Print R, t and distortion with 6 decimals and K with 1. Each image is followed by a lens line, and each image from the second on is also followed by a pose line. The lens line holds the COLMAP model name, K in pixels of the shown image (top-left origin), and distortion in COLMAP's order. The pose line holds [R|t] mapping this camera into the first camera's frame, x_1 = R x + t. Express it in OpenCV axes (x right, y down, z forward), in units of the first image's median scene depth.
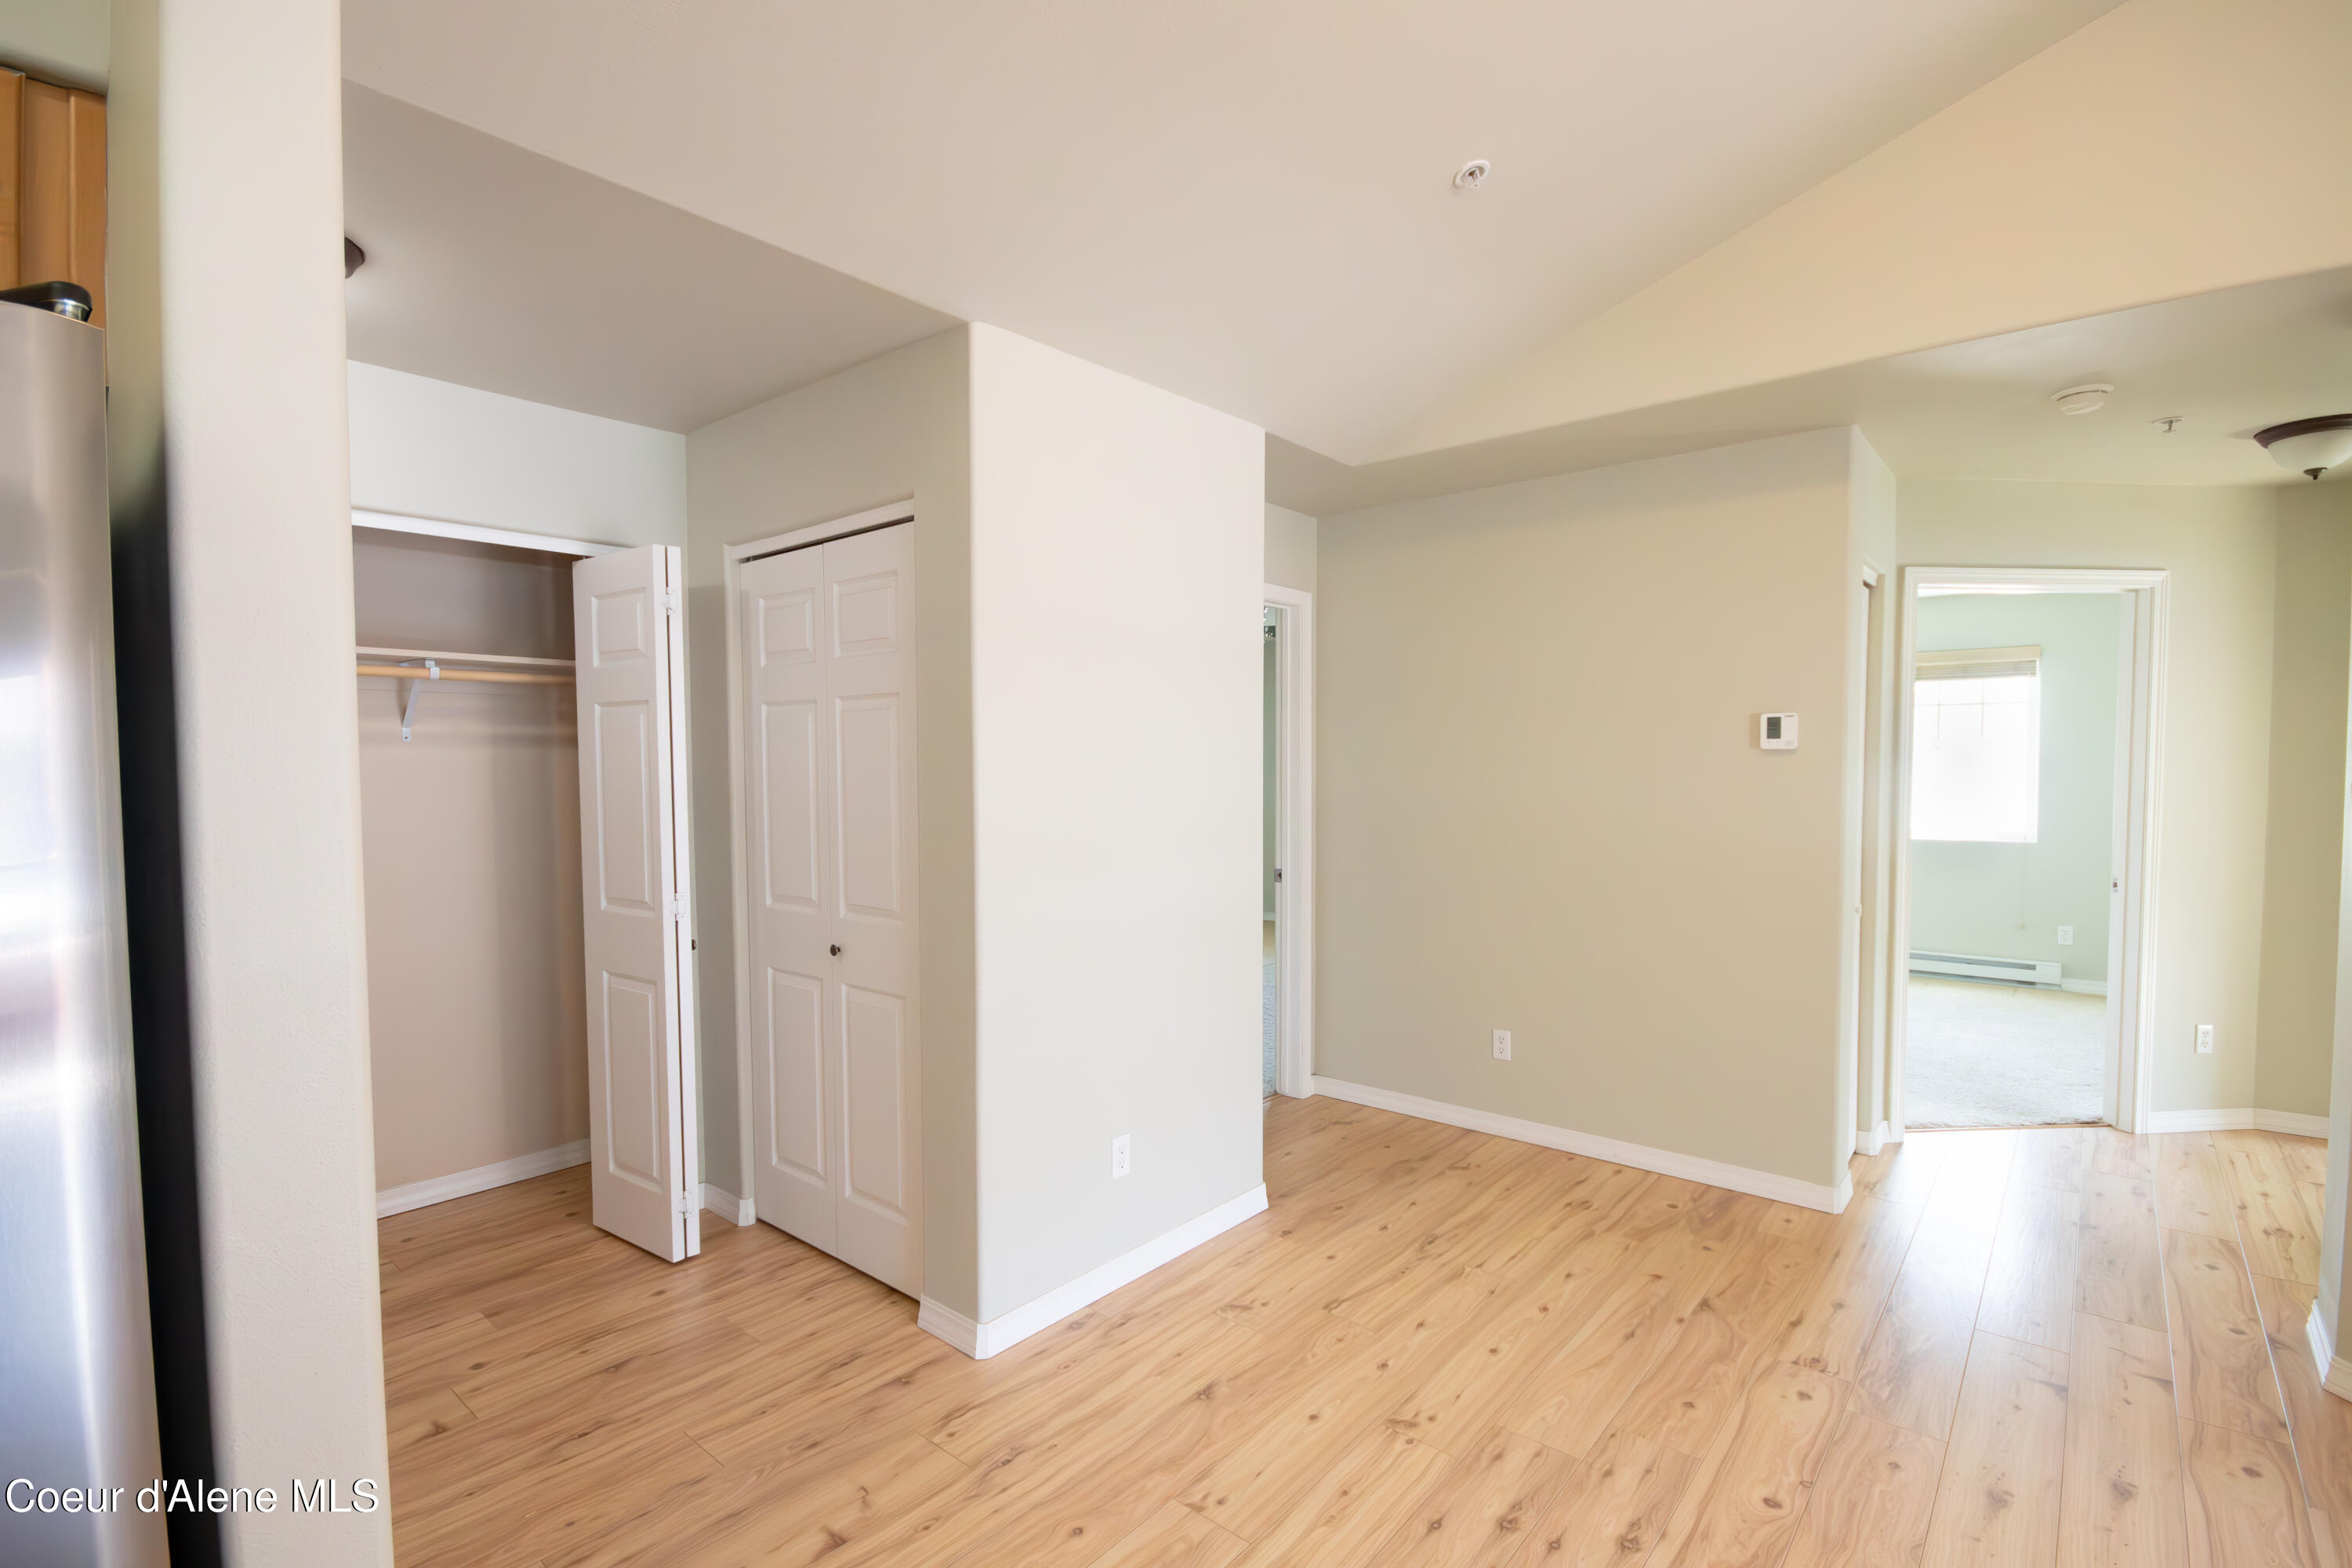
lens RADIAL K [[1088.2, 0, 1187.2], [0, 1088.2, 805.2], [0, 0, 1]] dist [-0.003624, -0.001095]
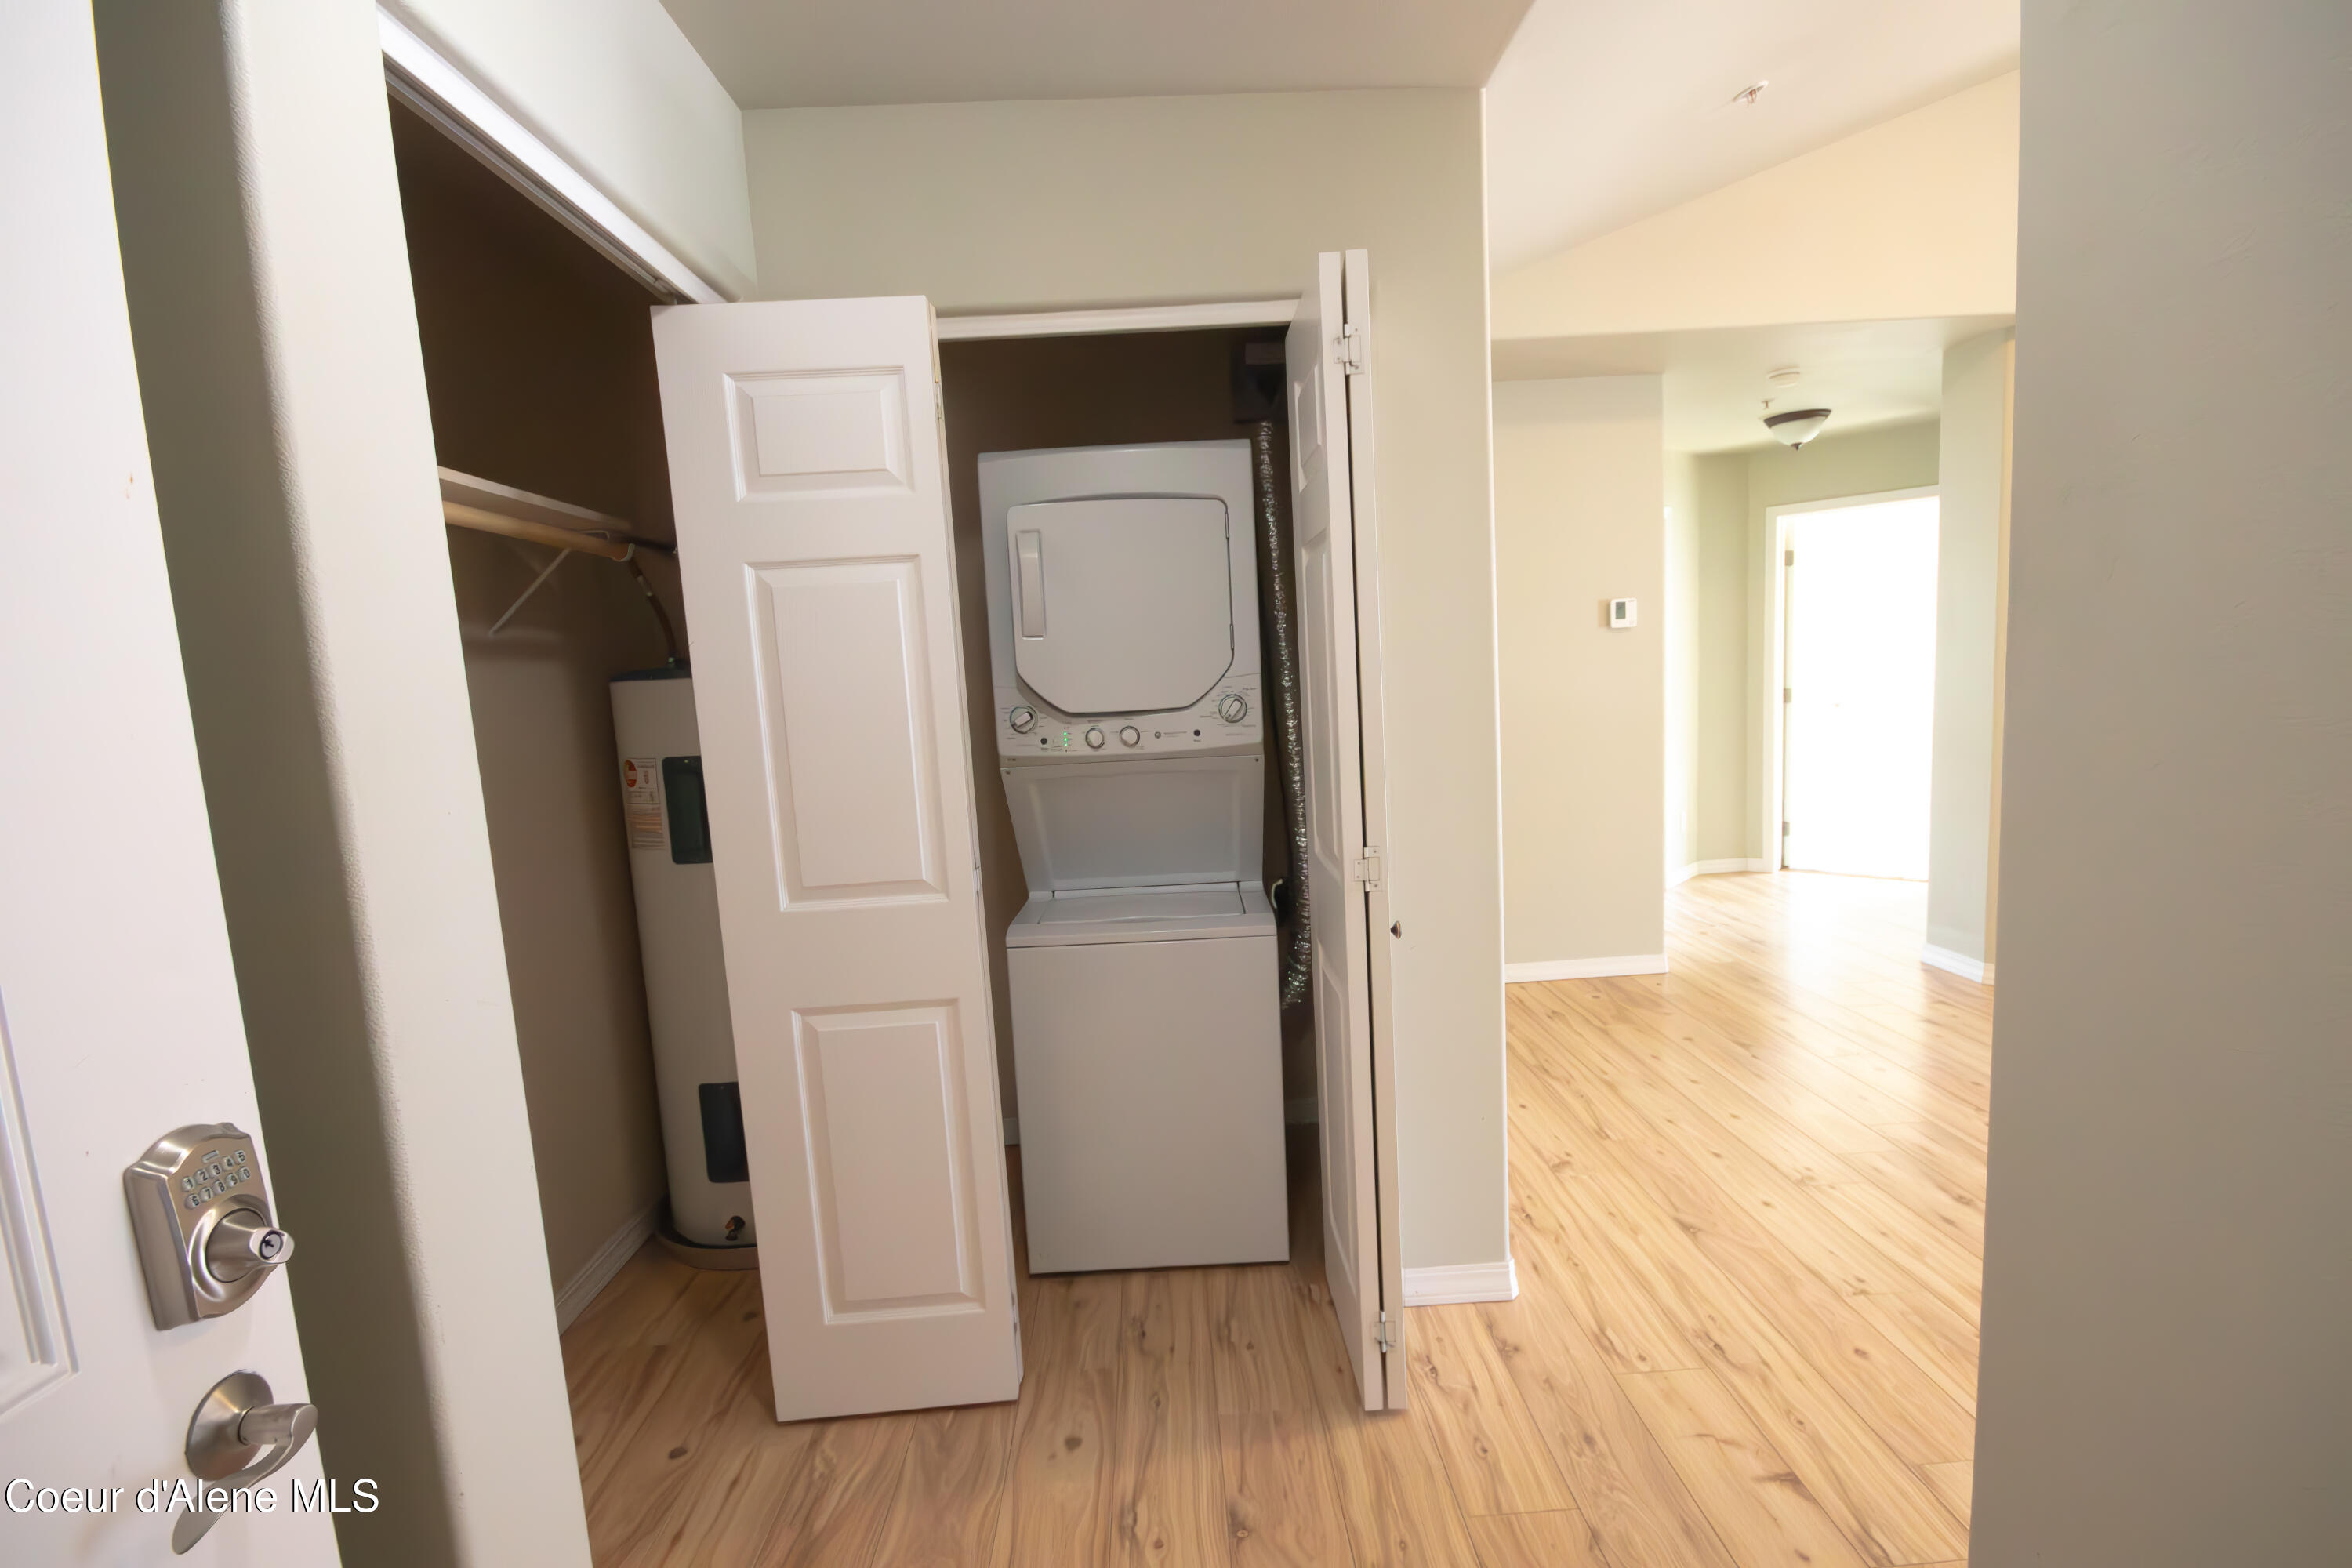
lens RADIAL K [[1088.2, 0, 1187.2], [0, 1088.2, 805.2], [0, 0, 1]] dist [-0.003624, -0.001095]
pose [[0.741500, -0.119858, 0.660161, -0.699938], [0.081757, 0.992724, 0.088407, 0.001242], [-0.665953, -0.011581, 0.745903, 0.382674]]
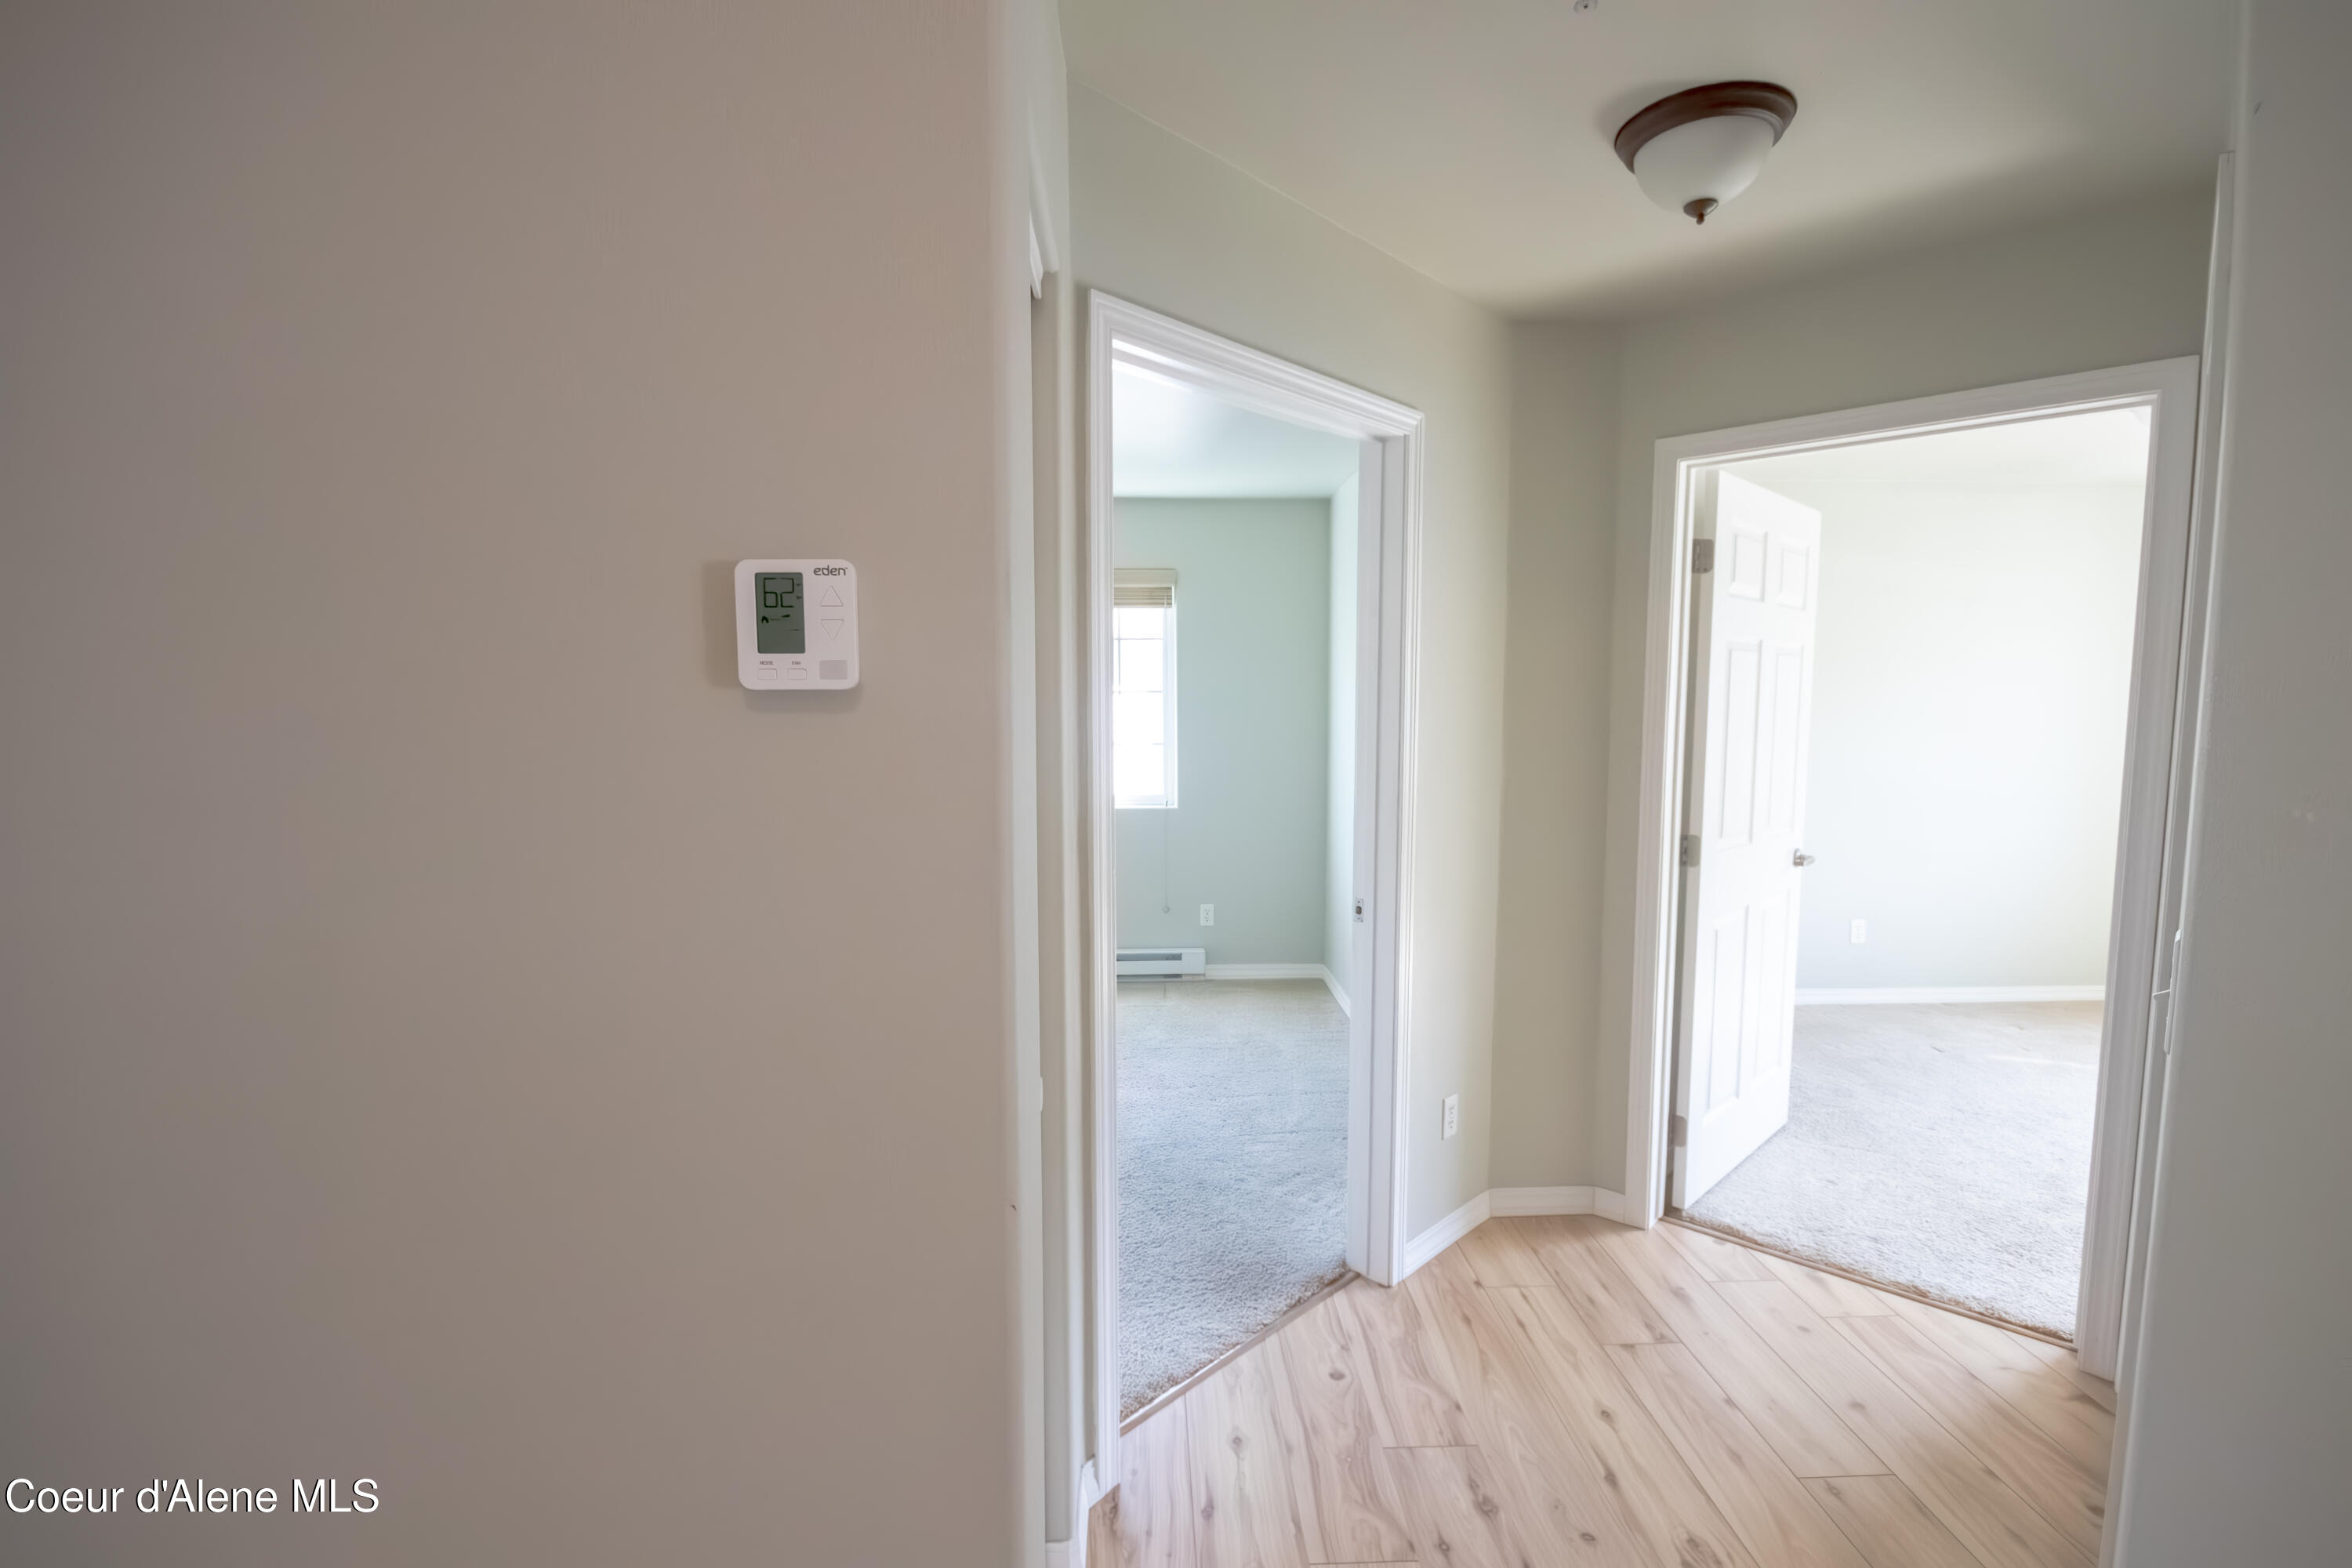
lens RADIAL K [[1088.2, 0, 1187.2], [0, 1088.2, 805.2], [0, 0, 1]] dist [-0.003624, -0.001095]
pose [[0.735480, -0.061277, 0.674770, 0.423236], [0.027209, 0.997770, 0.060952, -0.035992], [-0.677000, -0.026470, 0.735507, 0.719752]]
